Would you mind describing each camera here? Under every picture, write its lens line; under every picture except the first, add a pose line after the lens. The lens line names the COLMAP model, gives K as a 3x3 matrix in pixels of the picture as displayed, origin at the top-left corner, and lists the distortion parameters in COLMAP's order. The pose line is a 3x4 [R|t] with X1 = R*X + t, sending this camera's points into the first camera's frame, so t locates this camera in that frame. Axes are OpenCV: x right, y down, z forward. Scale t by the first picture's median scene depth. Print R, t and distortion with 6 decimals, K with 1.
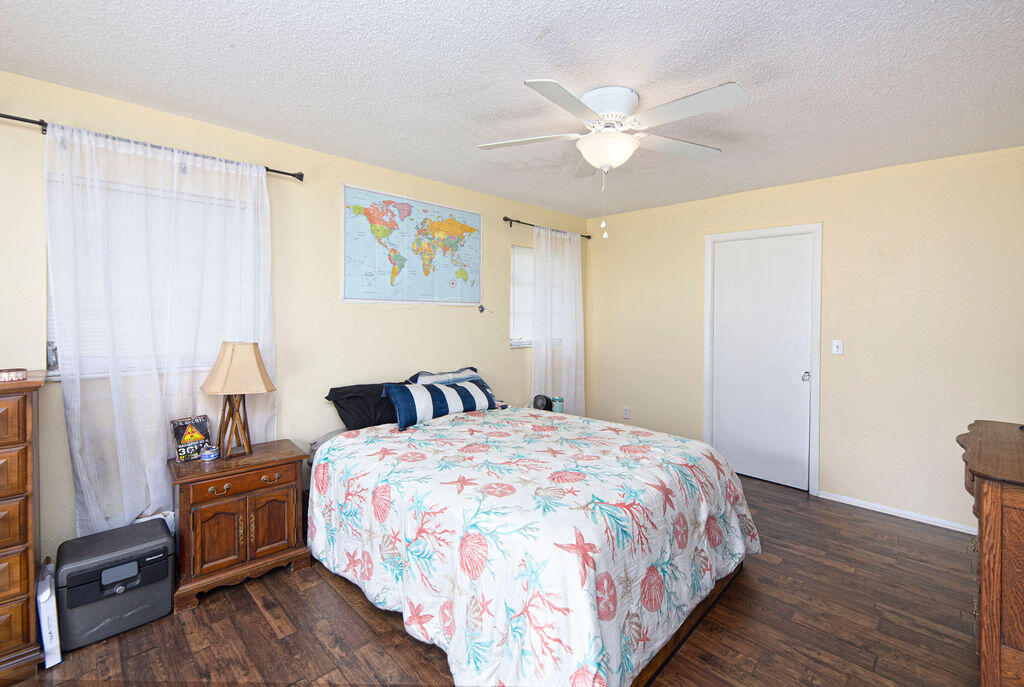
lens RADIAL K [[448.3, 0, 511.8], [0, 448.3, 329.0], [0, 0, 1]] dist [0.000961, -0.003824]
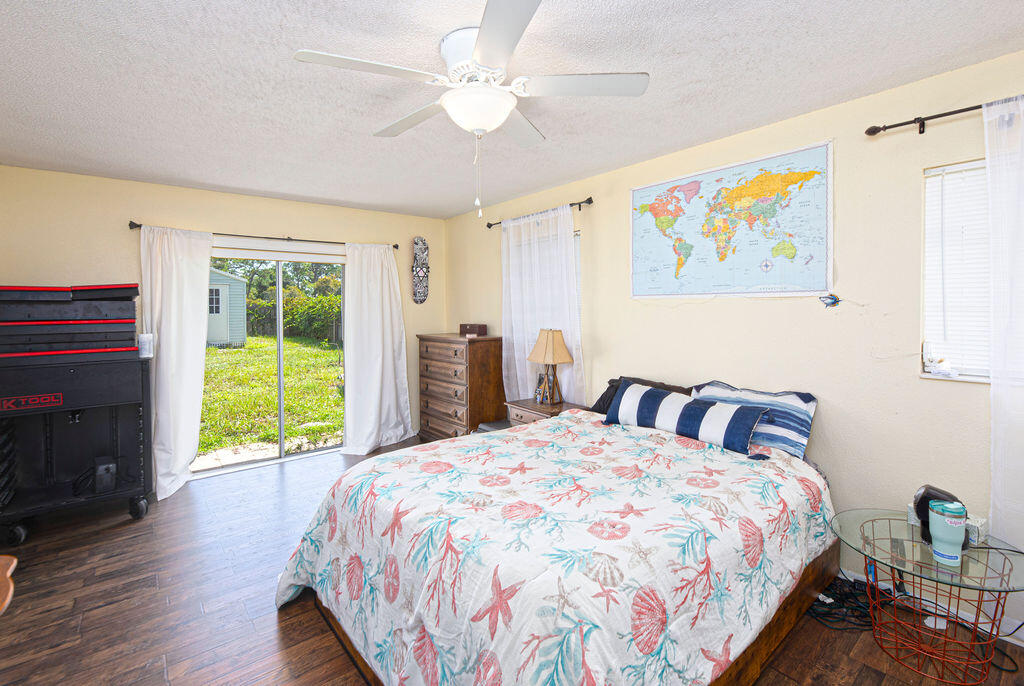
lens RADIAL K [[457.3, 0, 512.6], [0, 457.3, 314.0], [0, 0, 1]] dist [-0.000104, -0.000062]
pose [[-0.078685, 0.005160, -0.996886, 0.675924], [-0.028551, 0.999565, 0.007427, -0.022661], [0.996491, 0.029046, -0.078504, 0.740800]]
